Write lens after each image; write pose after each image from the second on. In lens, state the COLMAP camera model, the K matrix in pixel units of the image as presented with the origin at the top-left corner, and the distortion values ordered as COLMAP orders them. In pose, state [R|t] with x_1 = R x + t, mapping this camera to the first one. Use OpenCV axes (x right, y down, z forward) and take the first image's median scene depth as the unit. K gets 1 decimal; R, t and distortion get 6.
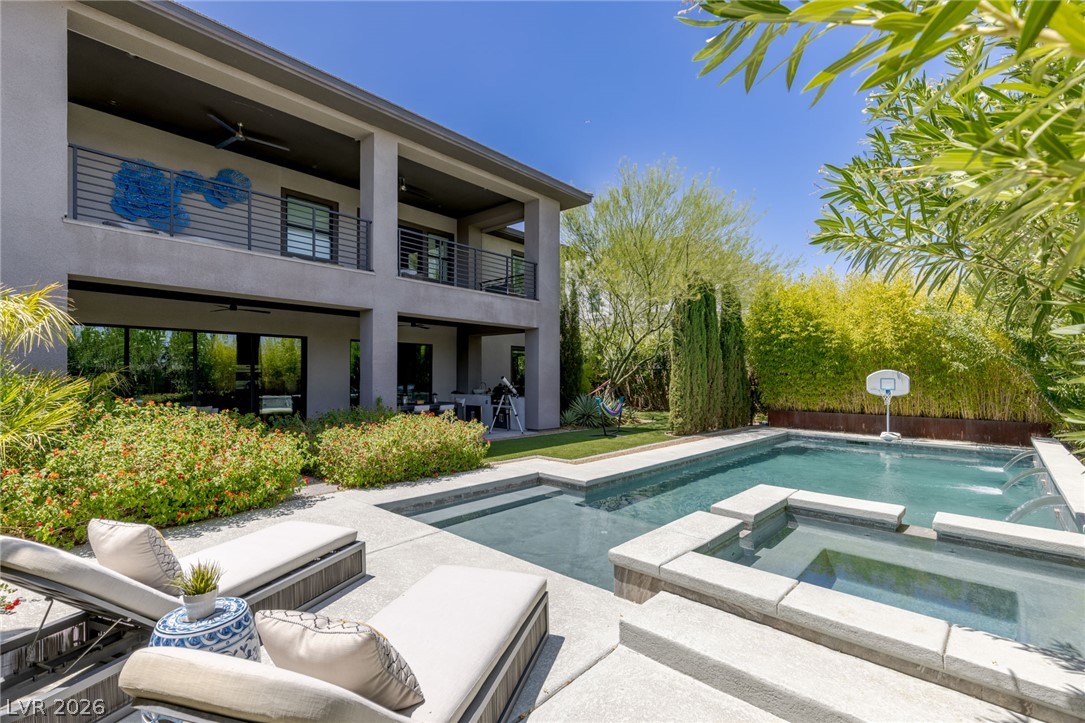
lens RADIAL K [[486.0, 0, 541.9], [0, 486.0, 368.4], [0, 0, 1]] dist [0.001557, -0.000479]
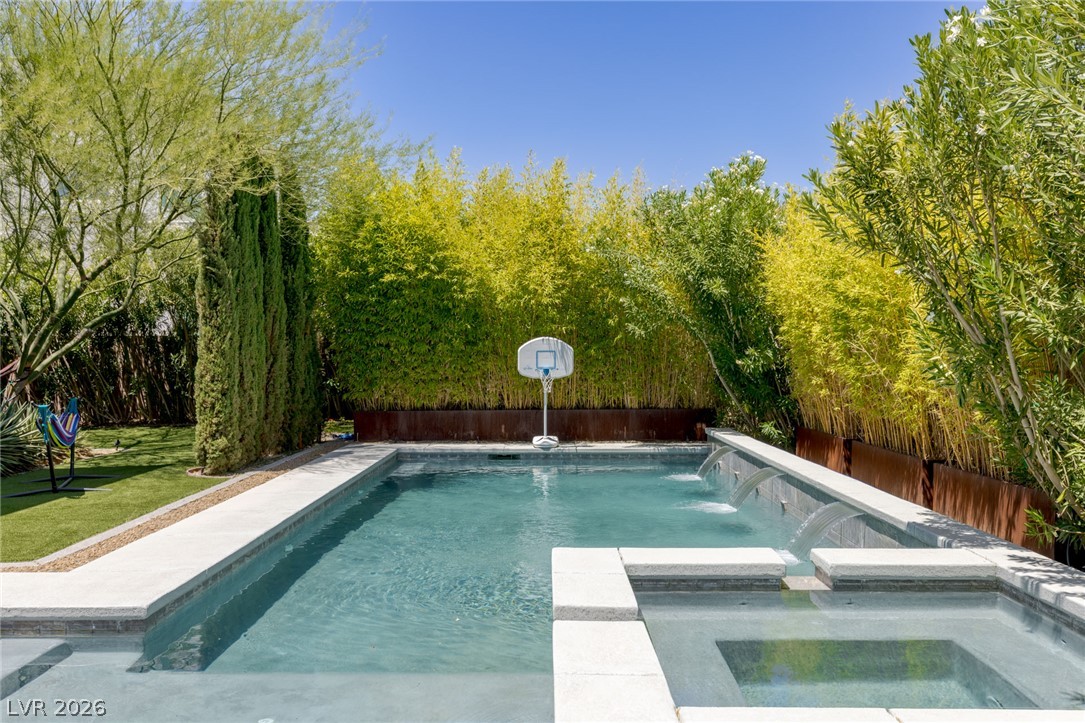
lens RADIAL K [[930.6, 0, 543.9], [0, 930.6, 340.8], [0, 0, 1]] dist [0.006435, 0.002150]
pose [[0.731788, -0.001590, 0.681530, -0.111042], [-0.000634, 0.999995, 0.003014, 0.003663], [-0.681532, -0.002638, 0.731784, 0.113702]]
